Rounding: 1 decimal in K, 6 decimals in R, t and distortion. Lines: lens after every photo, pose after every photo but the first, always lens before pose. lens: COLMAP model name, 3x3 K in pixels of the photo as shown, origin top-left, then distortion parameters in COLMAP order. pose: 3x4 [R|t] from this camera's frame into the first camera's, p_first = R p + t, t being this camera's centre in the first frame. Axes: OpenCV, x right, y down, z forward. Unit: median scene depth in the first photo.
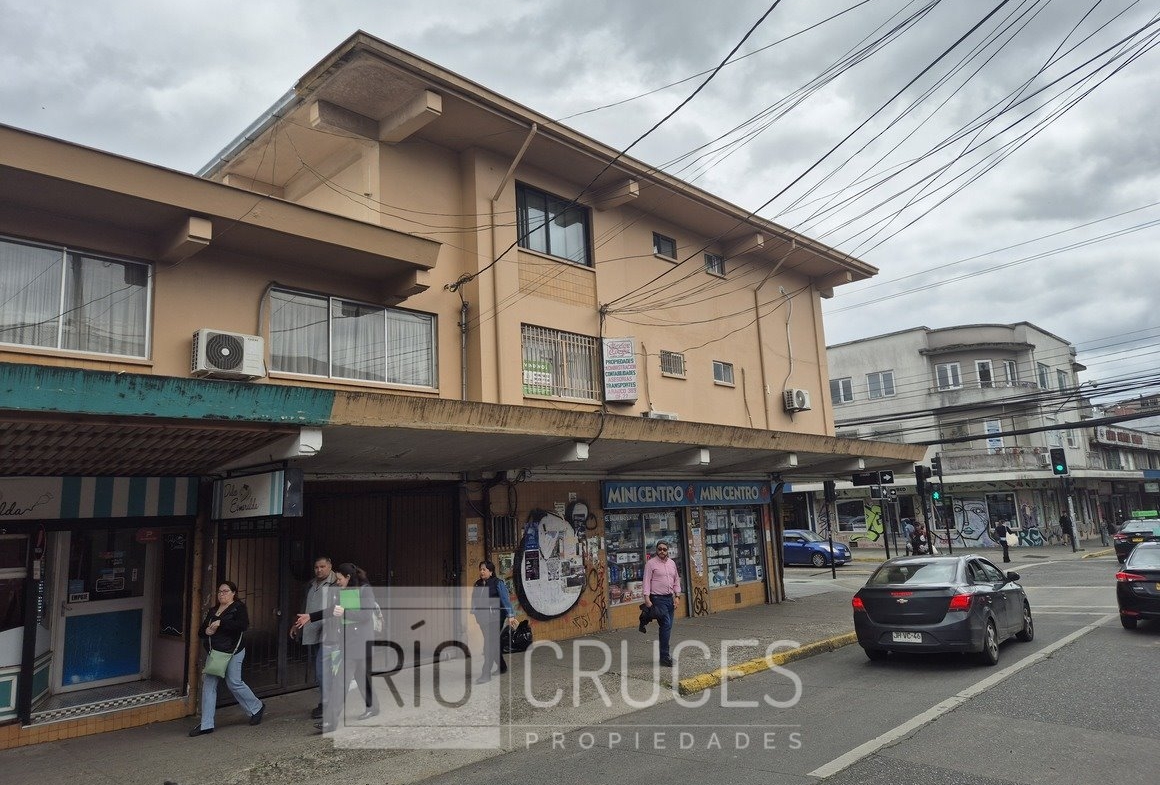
lens RADIAL K [[780.5, 0, 594.4], [0, 780.5, 383.1], [0, 0, 1]] dist [0.082970, -0.069856]
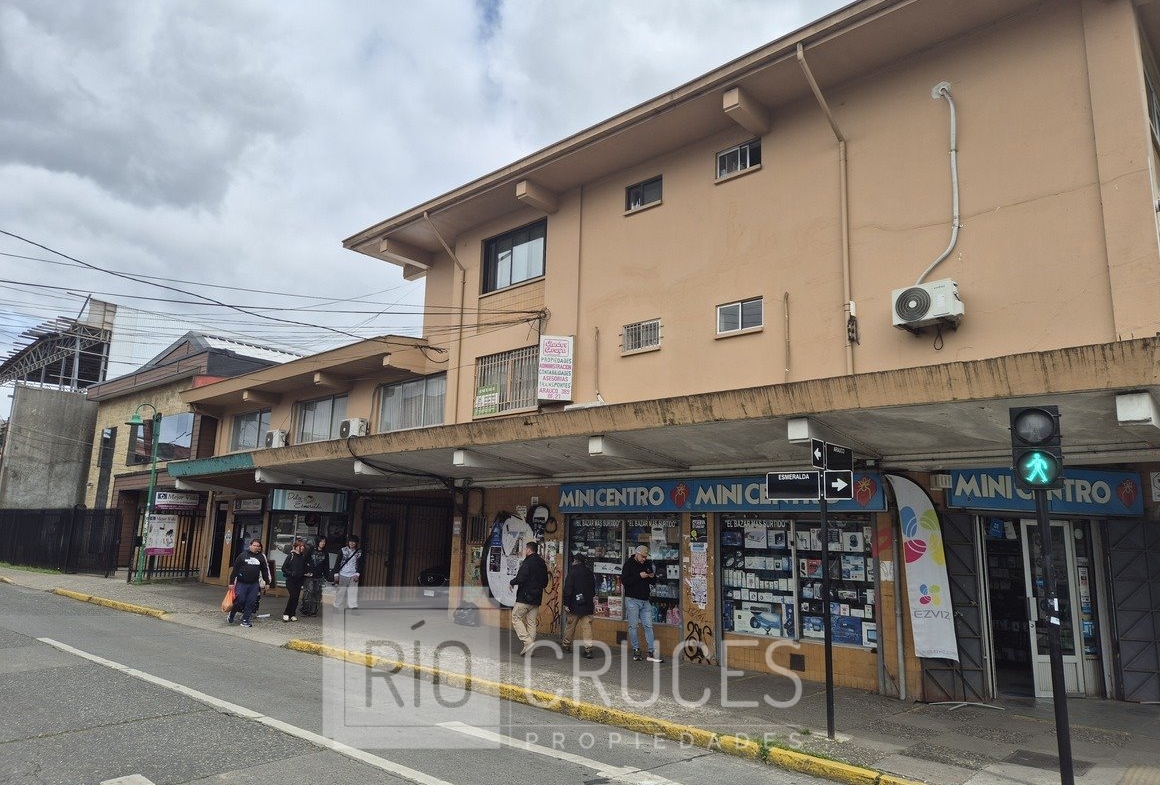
lens RADIAL K [[780.5, 0, 594.4], [0, 780.5, 383.1], [0, 0, 1]] dist [0.082970, -0.069856]
pose [[0.006462, -0.138085, -0.990399, 0.999312], [0.155776, 0.978468, -0.135405, 0.139321], [0.987771, -0.153405, 0.027833, 1.027666]]
